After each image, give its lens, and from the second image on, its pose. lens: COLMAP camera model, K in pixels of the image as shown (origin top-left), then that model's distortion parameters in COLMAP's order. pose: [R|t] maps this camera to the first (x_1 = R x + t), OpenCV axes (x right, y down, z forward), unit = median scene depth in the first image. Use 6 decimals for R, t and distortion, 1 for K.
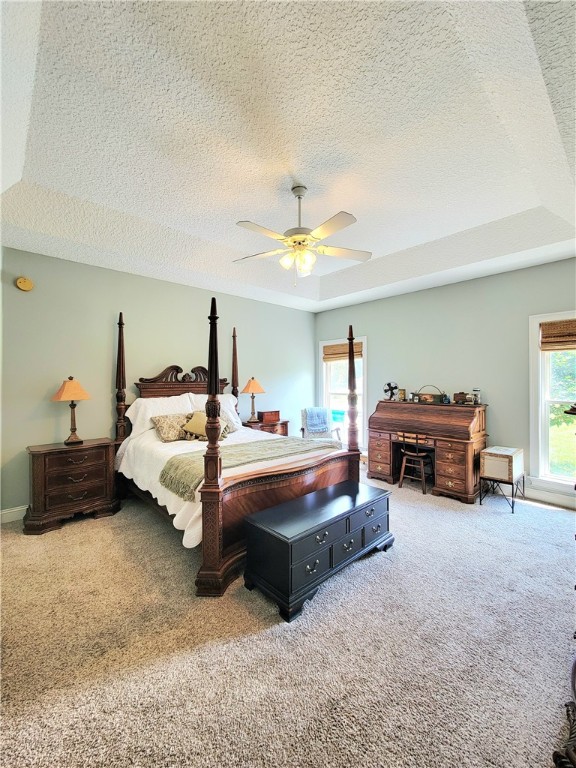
lens RADIAL K [[315.4, 0, 288.6], [0, 315.4, 381.4], [0, 0, 1]] dist [-0.001456, 0.000242]
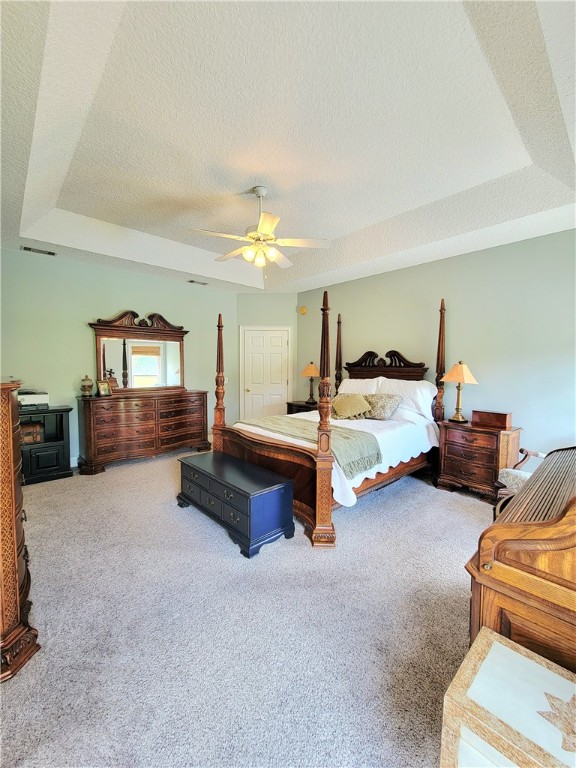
lens RADIAL K [[315.4, 0, 288.6], [0, 315.4, 381.4], [0, 0, 1]] dist [-0.001456, 0.000242]
pose [[0.010020, 0.057943, -0.998270, 0.749821], [-0.007431, 0.998296, 0.057870, -0.006488], [0.999922, 0.006838, 0.010433, 0.712125]]
